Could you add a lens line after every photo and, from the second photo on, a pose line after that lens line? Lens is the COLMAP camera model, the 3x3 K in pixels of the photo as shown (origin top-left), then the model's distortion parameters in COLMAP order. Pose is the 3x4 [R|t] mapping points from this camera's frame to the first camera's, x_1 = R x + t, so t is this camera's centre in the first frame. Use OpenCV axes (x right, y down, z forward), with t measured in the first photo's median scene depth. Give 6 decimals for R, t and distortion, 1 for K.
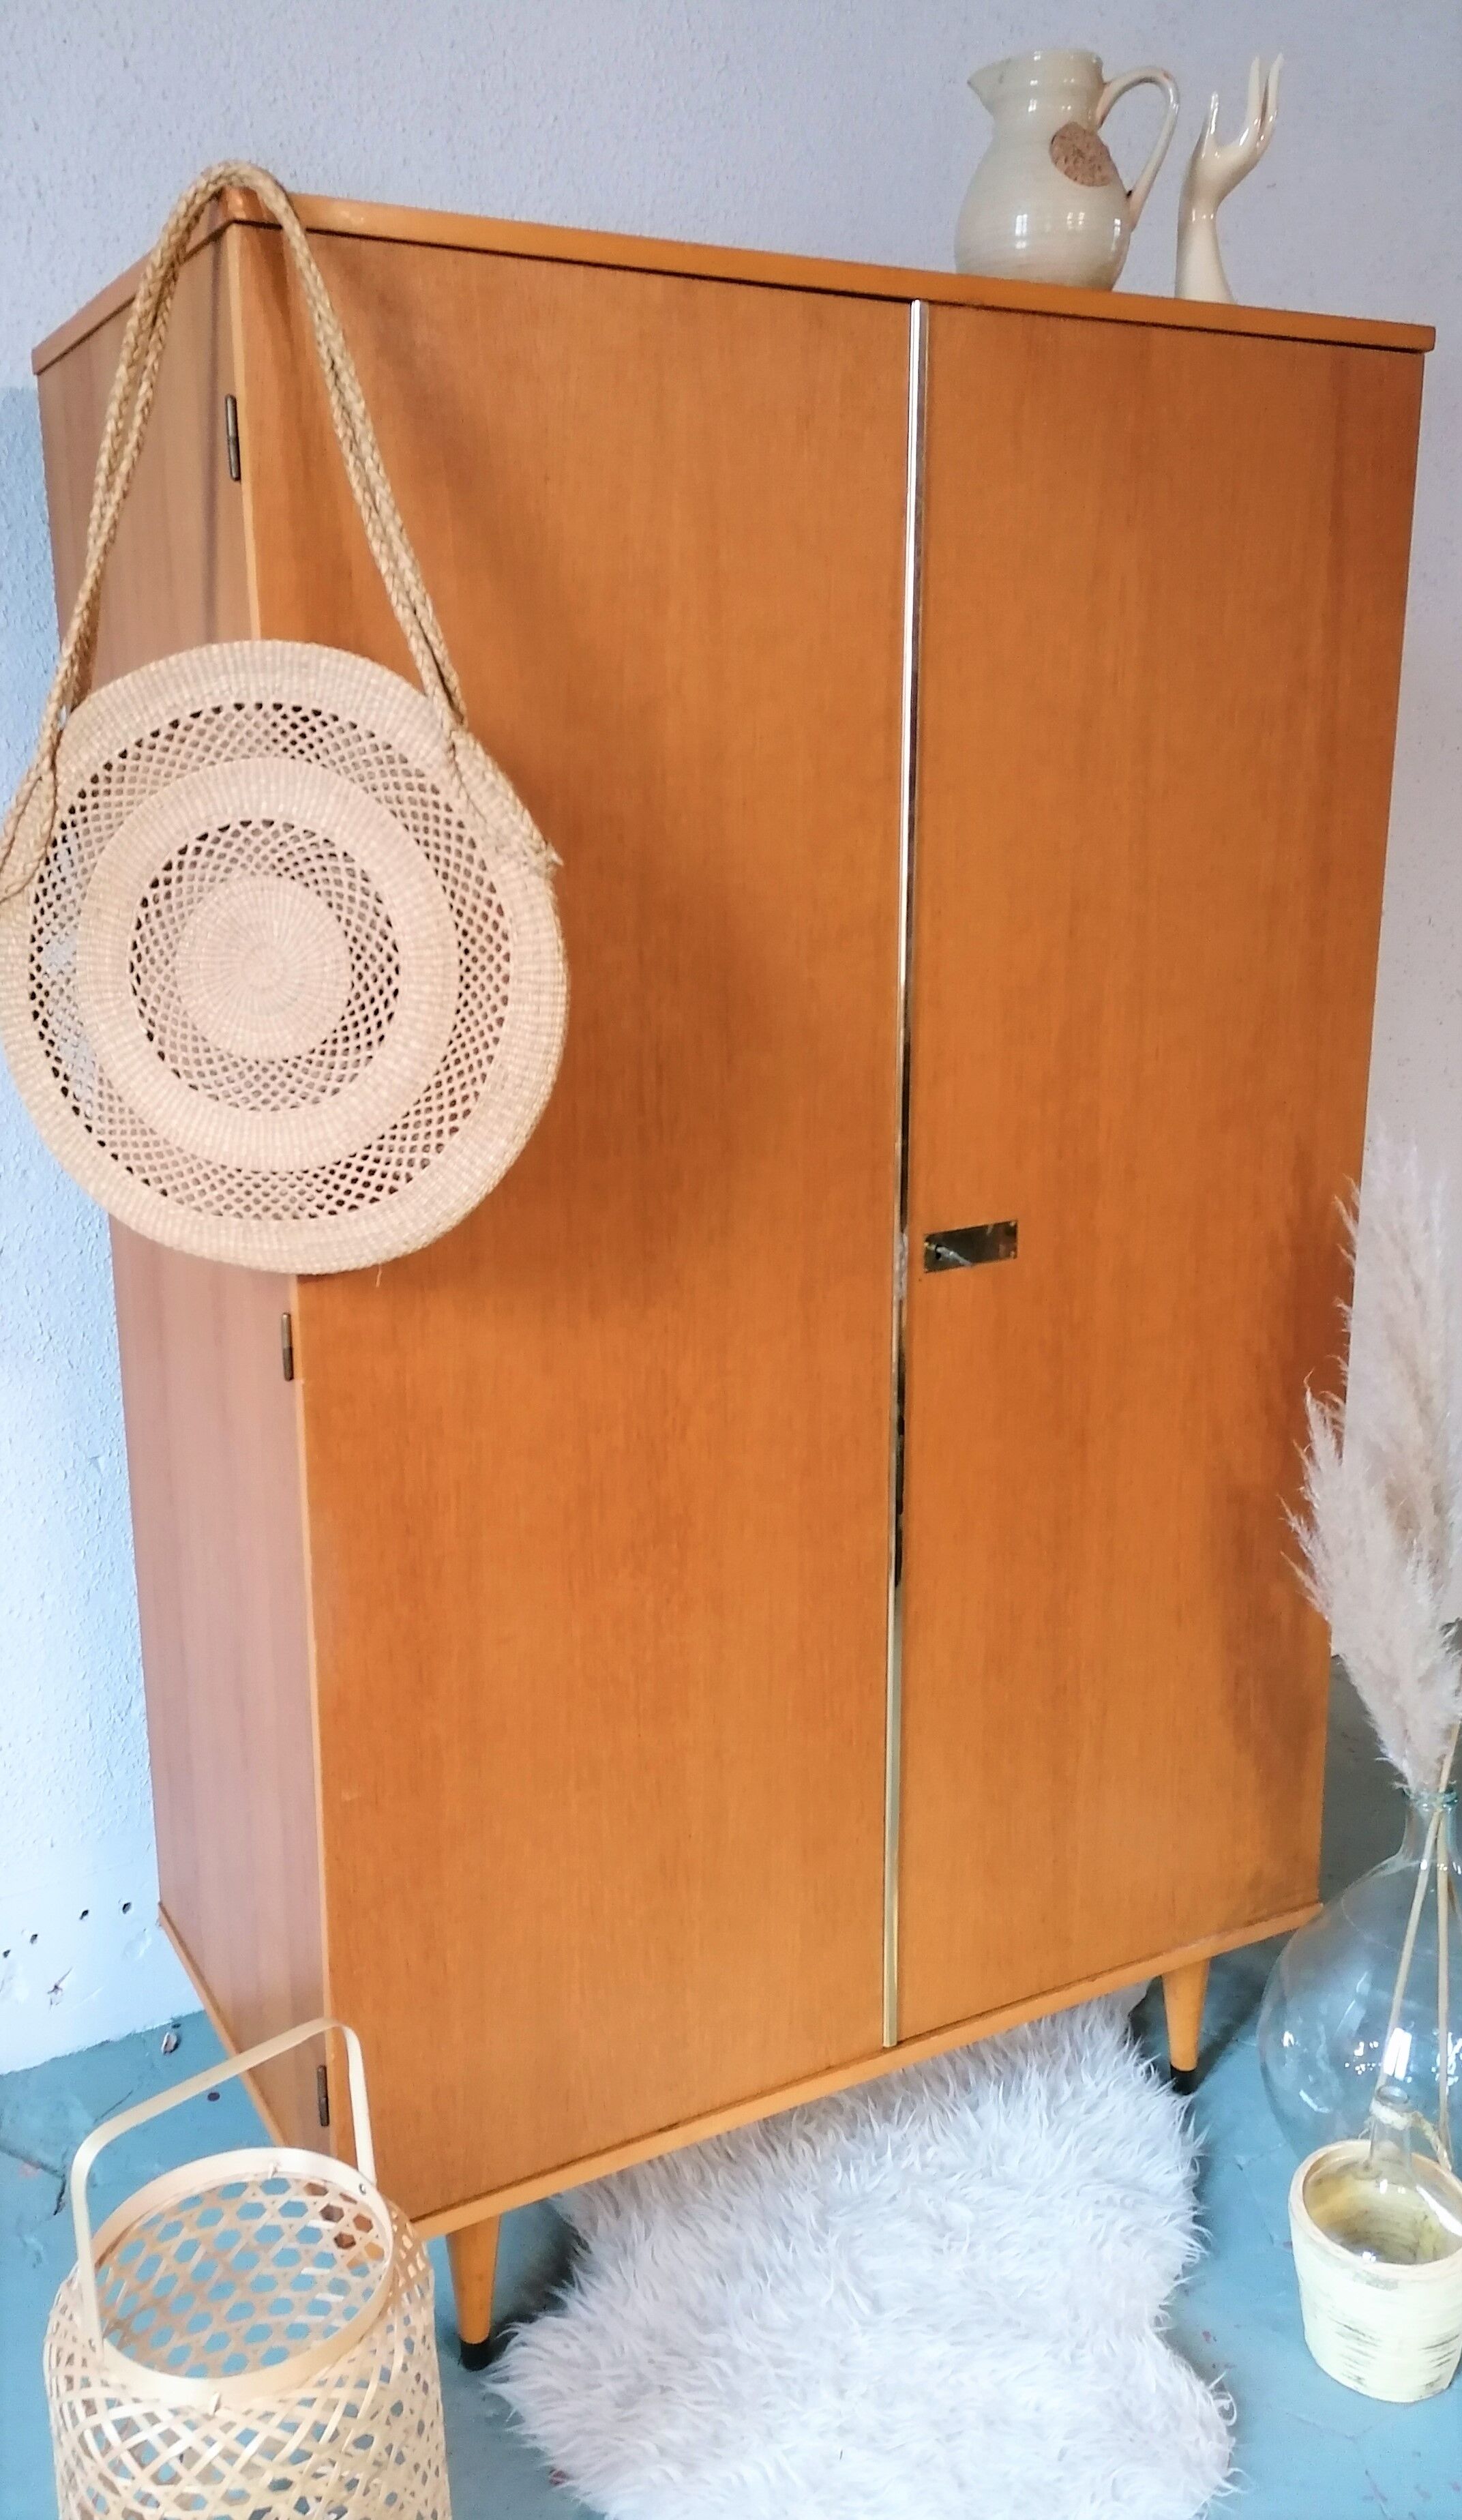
lens RADIAL K [[2060.7, 0, 667.2], [0, 2060.7, 1267.6], [0, 0, 1]] dist [0.072623, -0.068628]
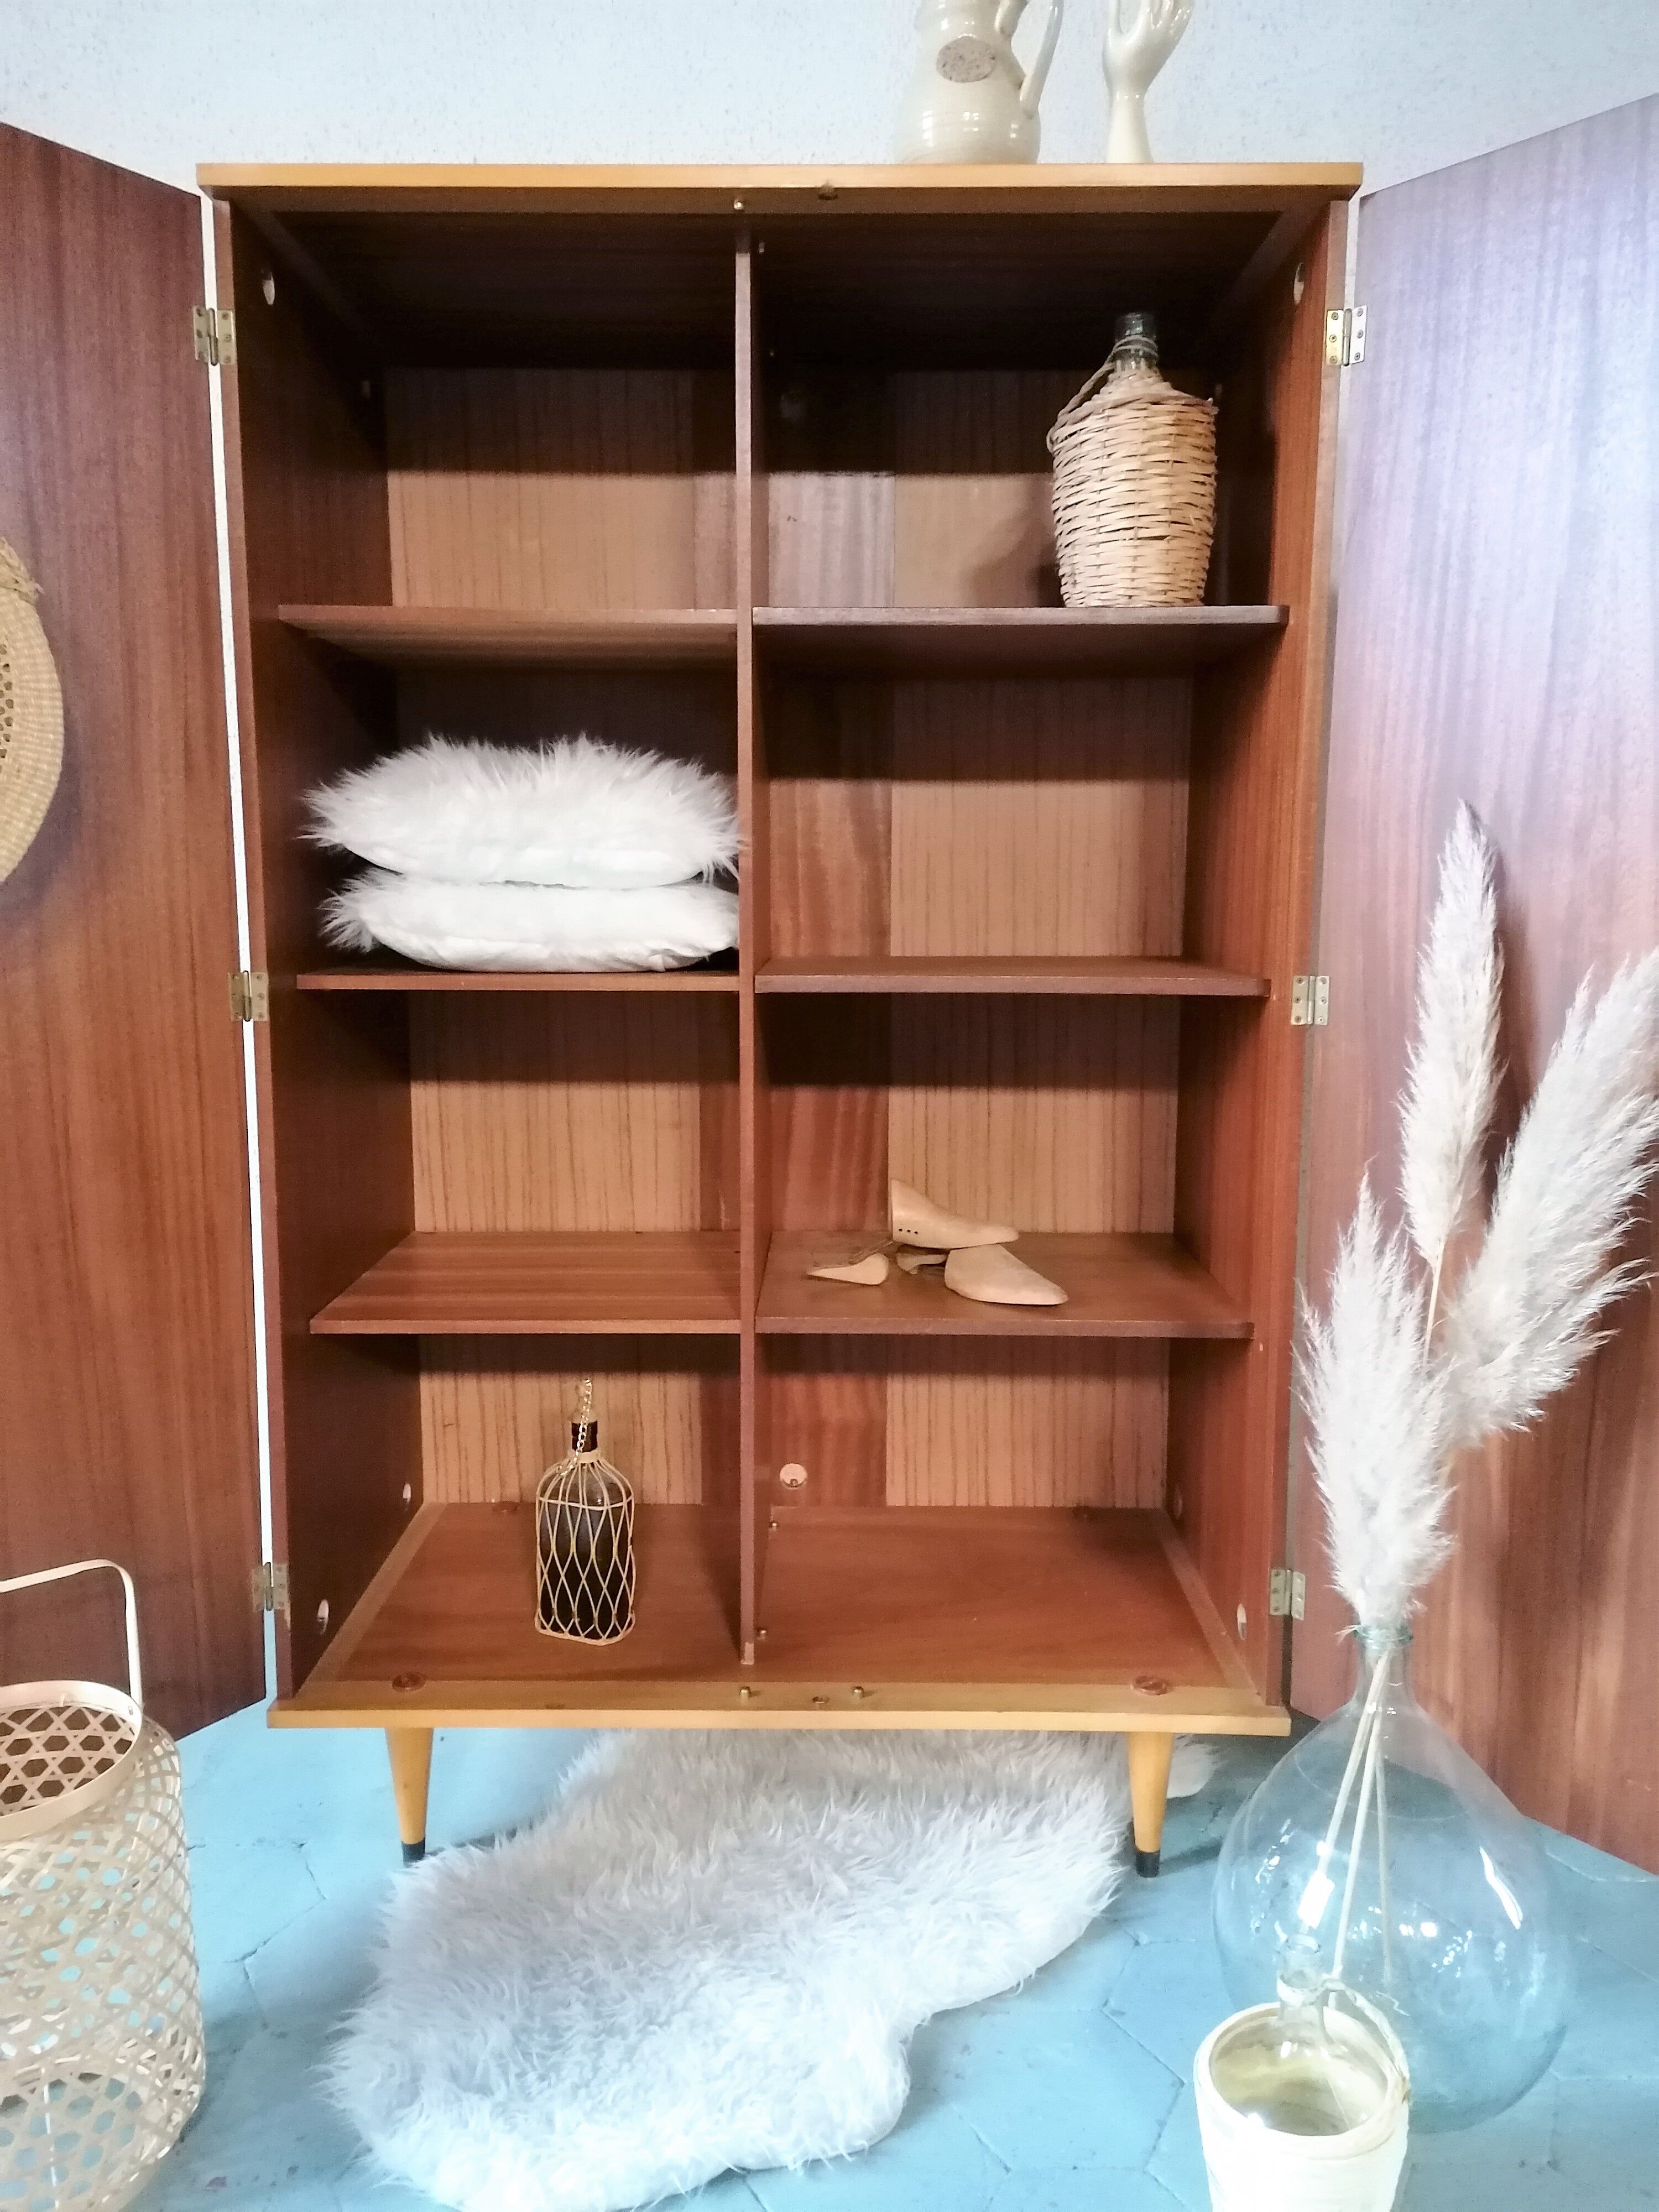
lens RADIAL K [[1683.3, 0, 822.6], [0, 1683.3, 1100.5], [0, 0, 1]] dist [0.067847, -0.070590]
pose [[0.876296, 0.081078, -0.474902, 0.588425], [-0.126937, 0.989762, -0.065250, 0.113110], [0.464750, 0.117461, 0.877616, 0.174434]]
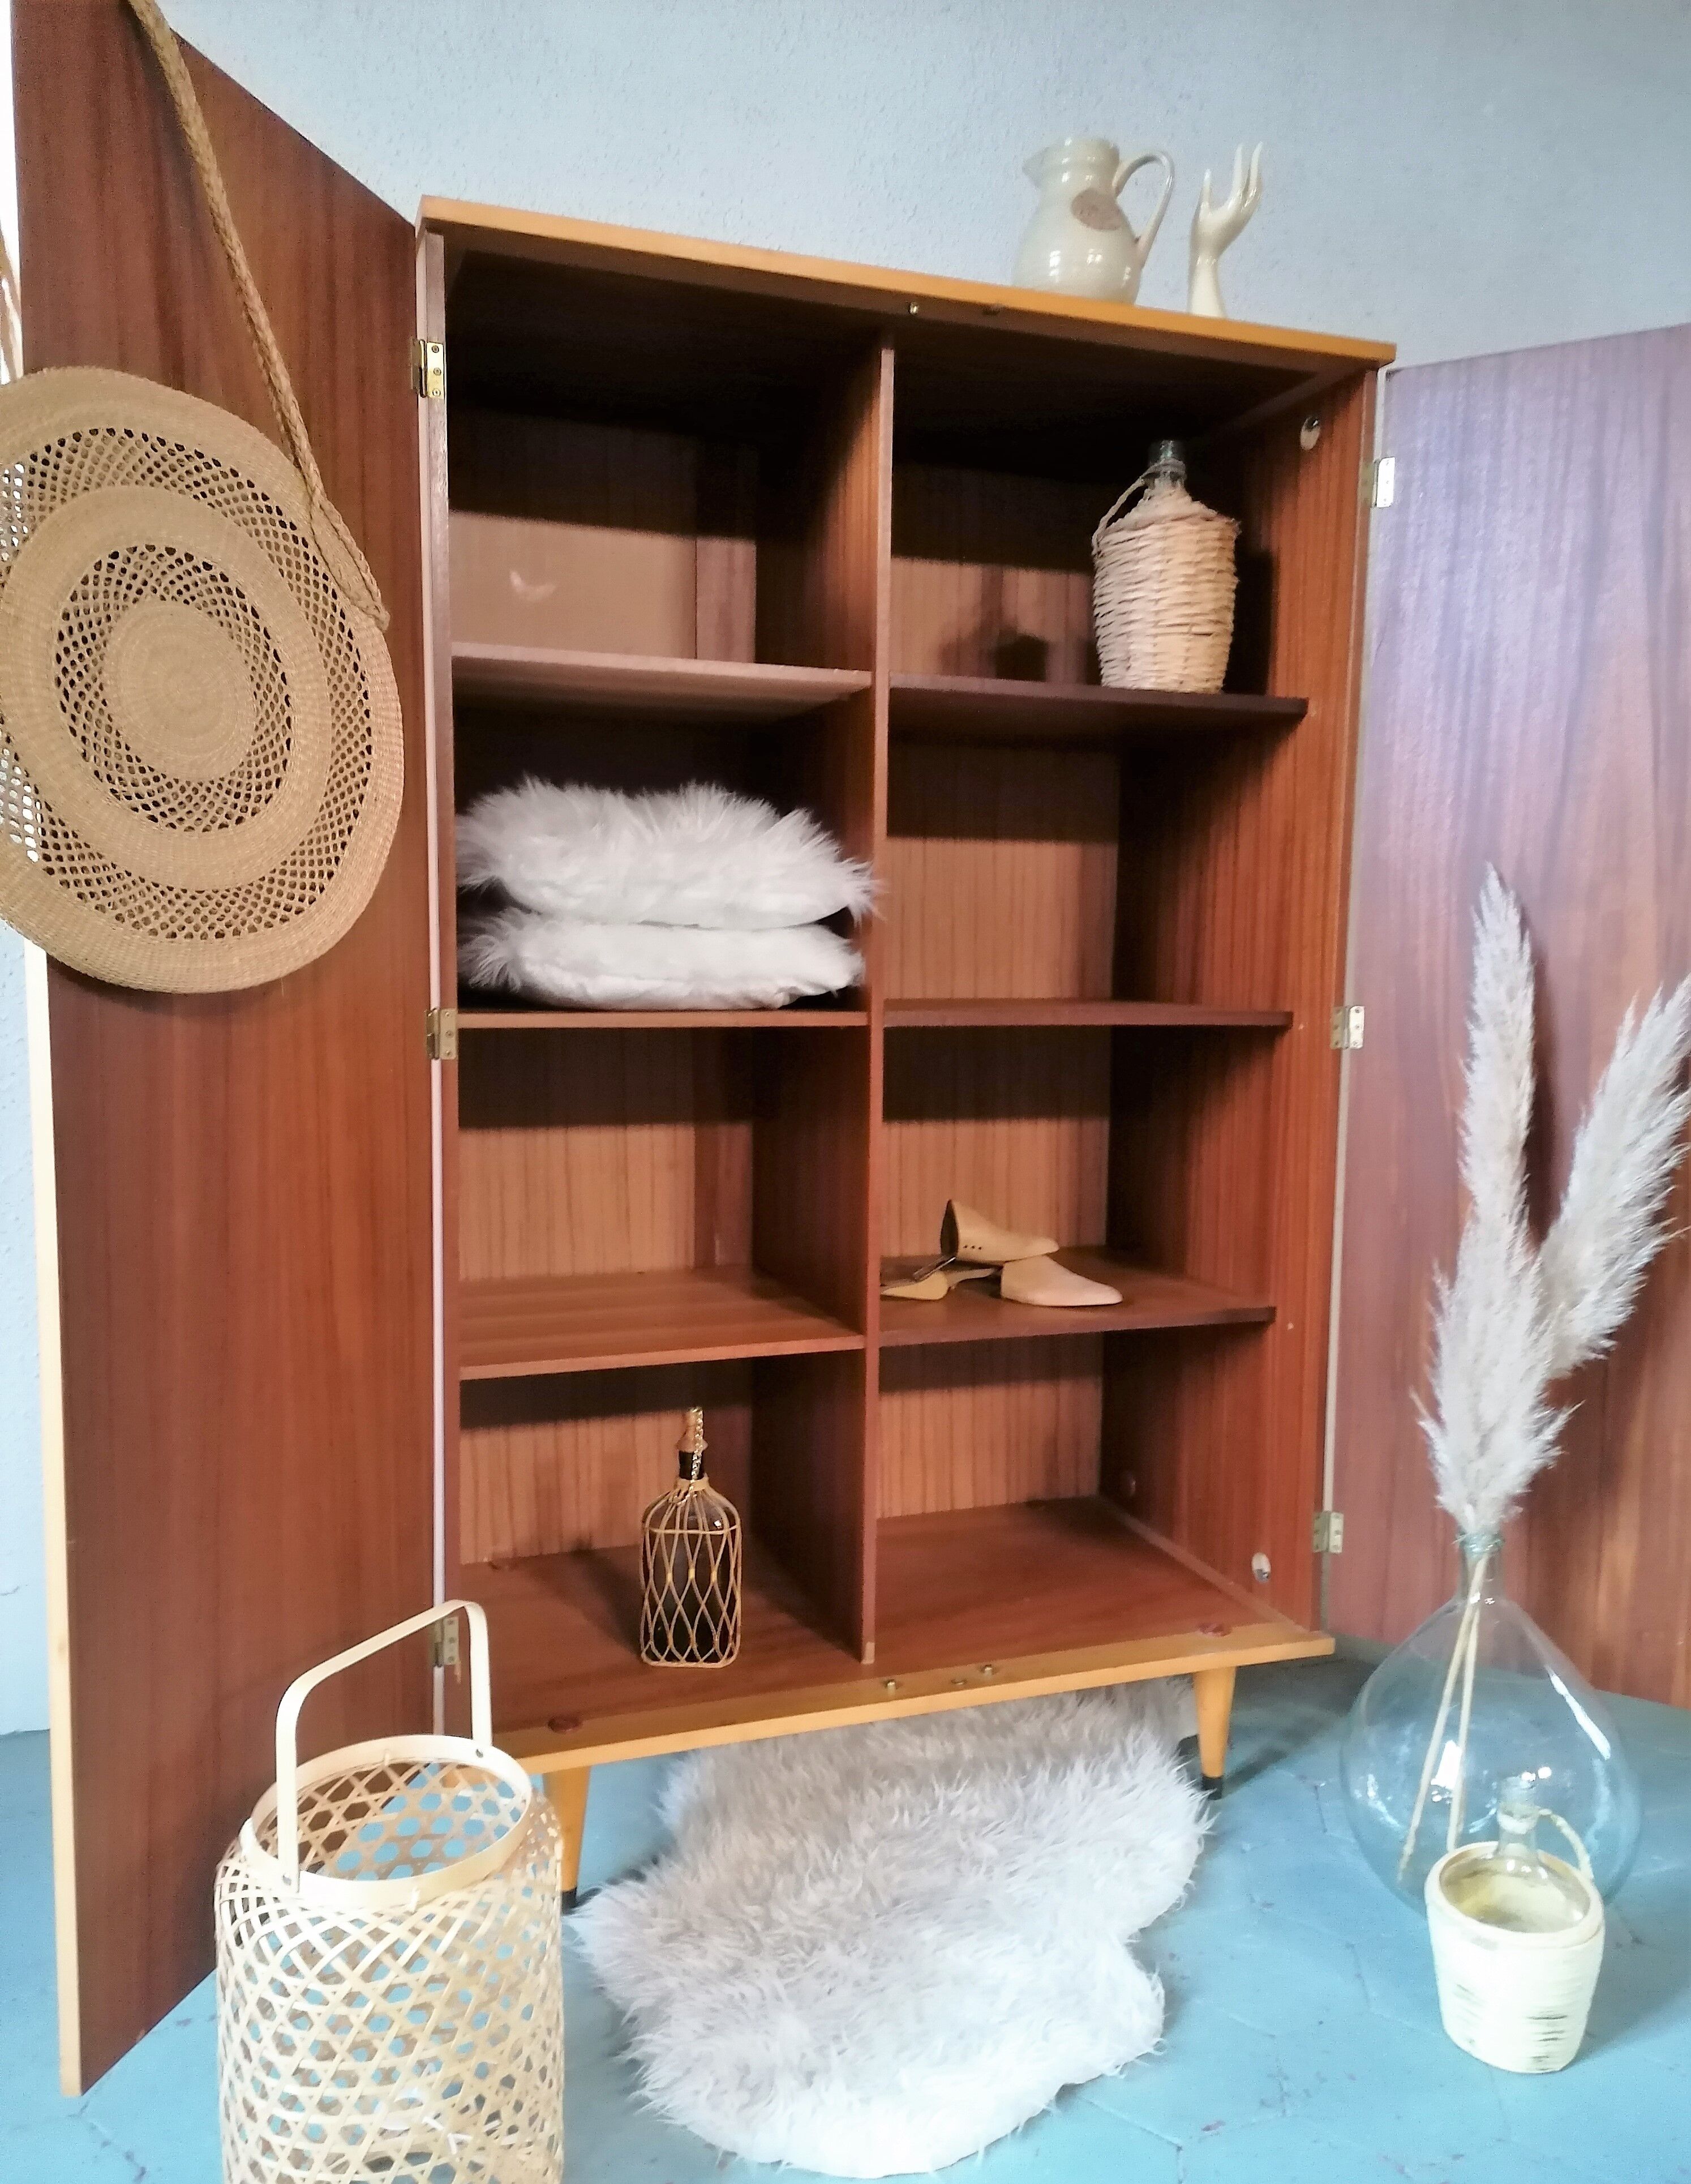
lens RADIAL K [[1717.0, 0, 846.8], [0, 1717.0, 1126.3], [0, 0, 1]] dist [0.060270, -0.039364]
pose [[0.989063, 0.040092, -0.141940, 0.206524], [-0.058038, 0.990502, -0.124649, 0.190291], [0.135594, 0.131524, 0.981996, -0.045575]]
